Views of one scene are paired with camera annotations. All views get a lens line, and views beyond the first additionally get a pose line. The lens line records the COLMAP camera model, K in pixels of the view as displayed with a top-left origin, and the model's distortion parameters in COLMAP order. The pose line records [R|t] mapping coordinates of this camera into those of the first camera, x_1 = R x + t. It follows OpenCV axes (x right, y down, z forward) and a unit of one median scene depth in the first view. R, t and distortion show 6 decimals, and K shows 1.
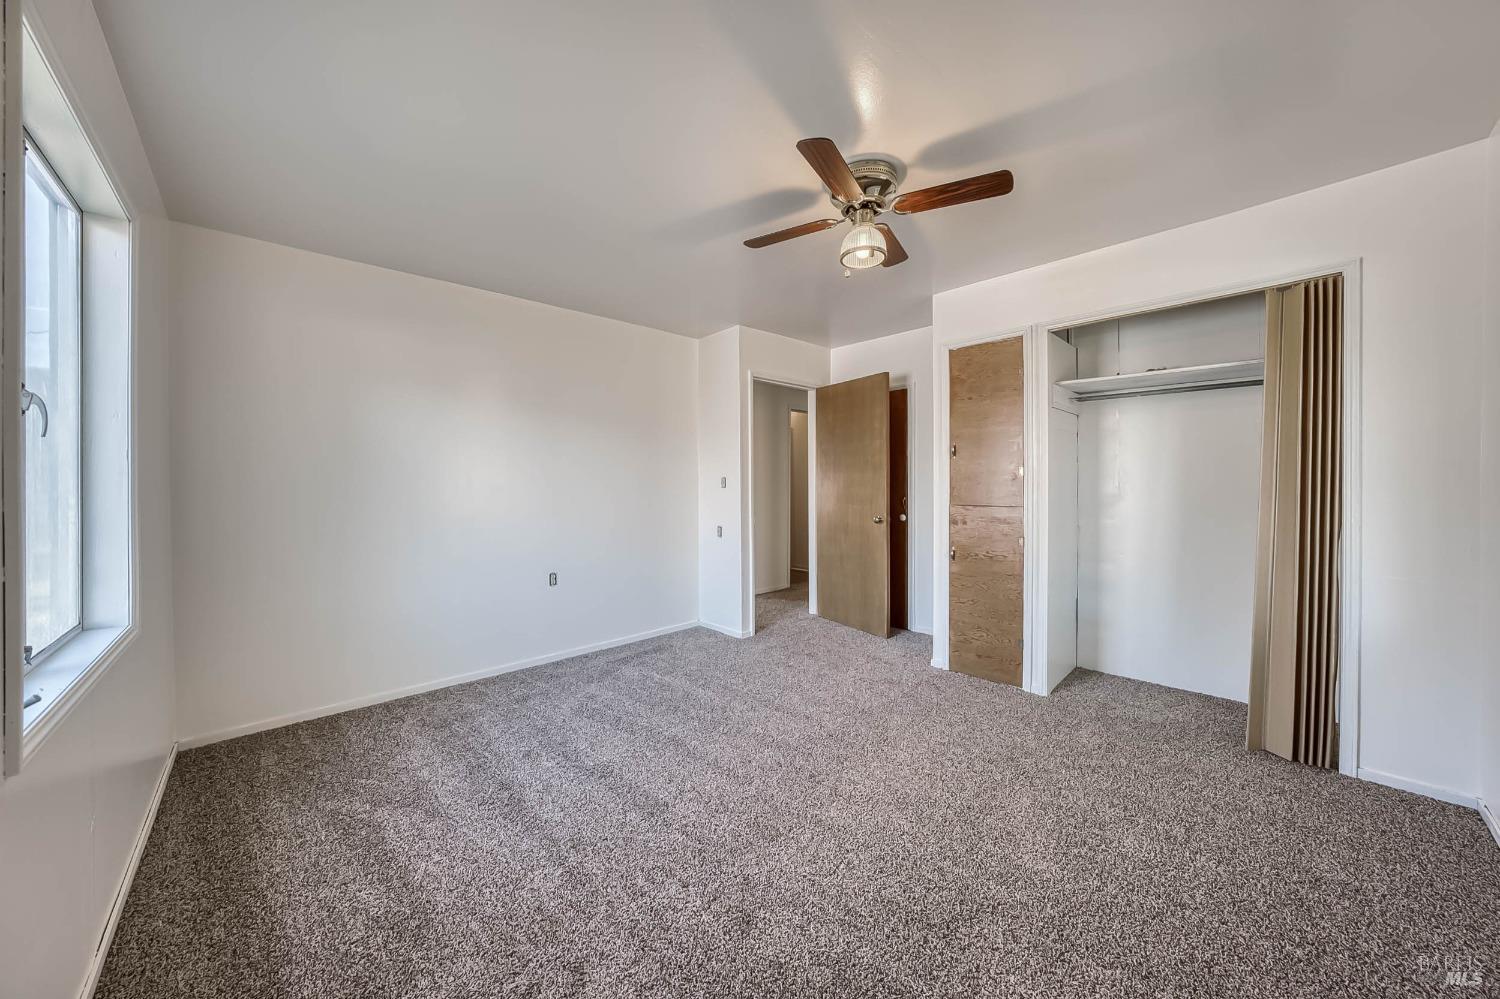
lens RADIAL K [[506.8, 0, 748.2], [0, 506.8, 494.2], [0, 0, 1]] dist [-0.009041, 0.000199]
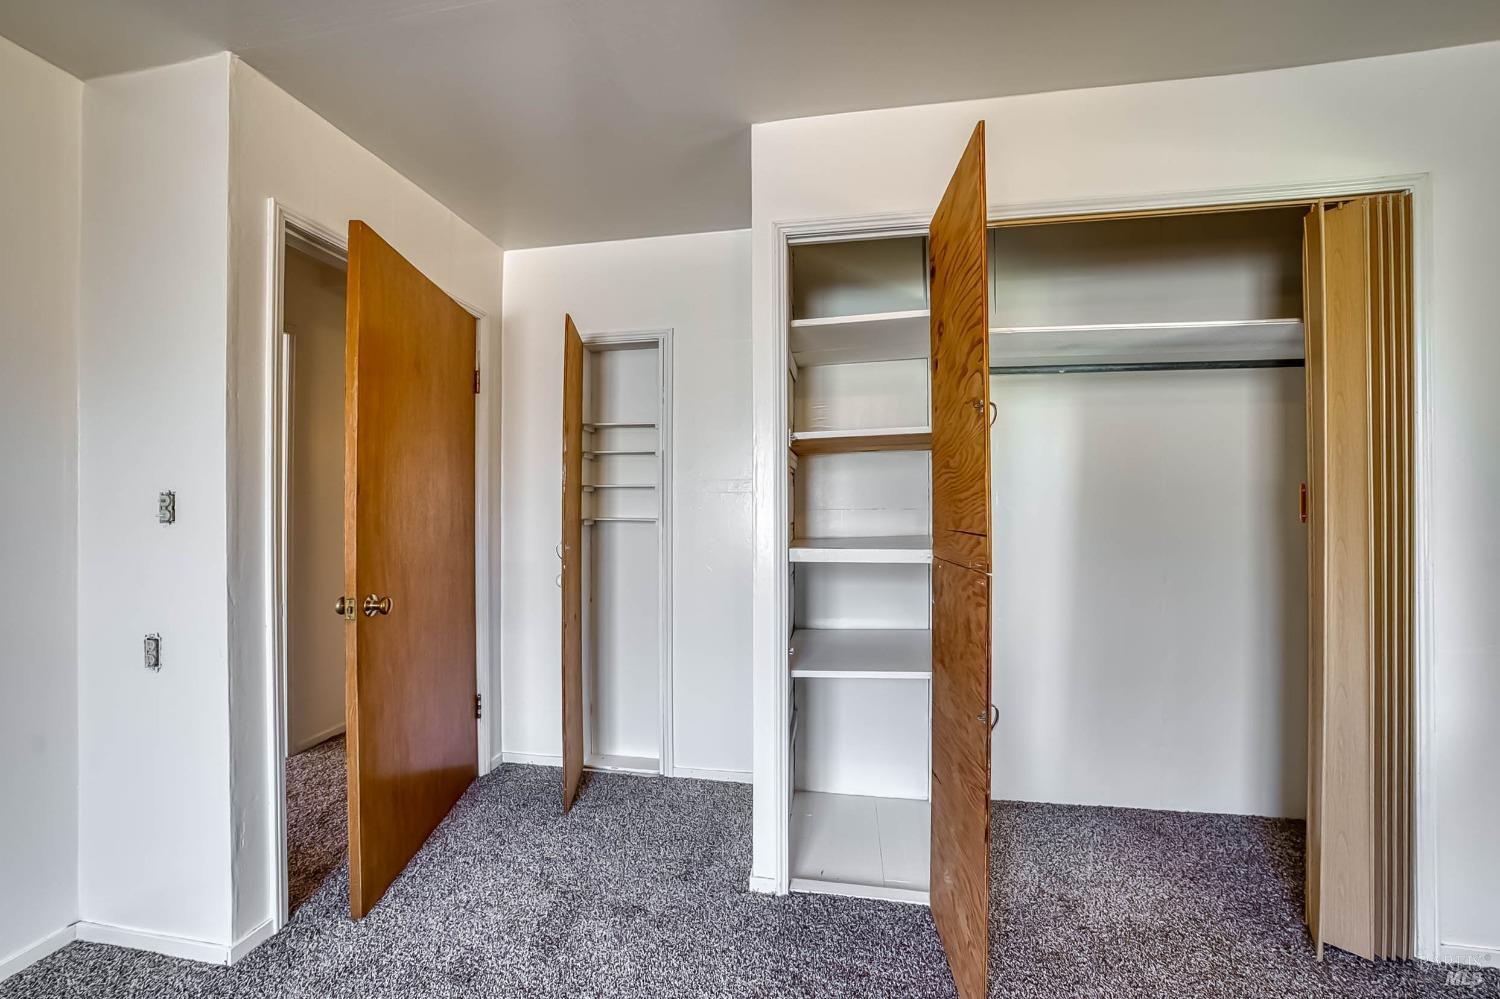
lens RADIAL K [[506.8, 0, 748.2], [0, 506.8, 494.2], [0, 0, 1]] dist [-0.009041, 0.000199]
pose [[0.787809, 0.008069, 0.615866, 0.053134], [0.012417, 0.999503, -0.028980, -0.018207], [-0.615794, 0.030478, 0.787318, 0.517409]]
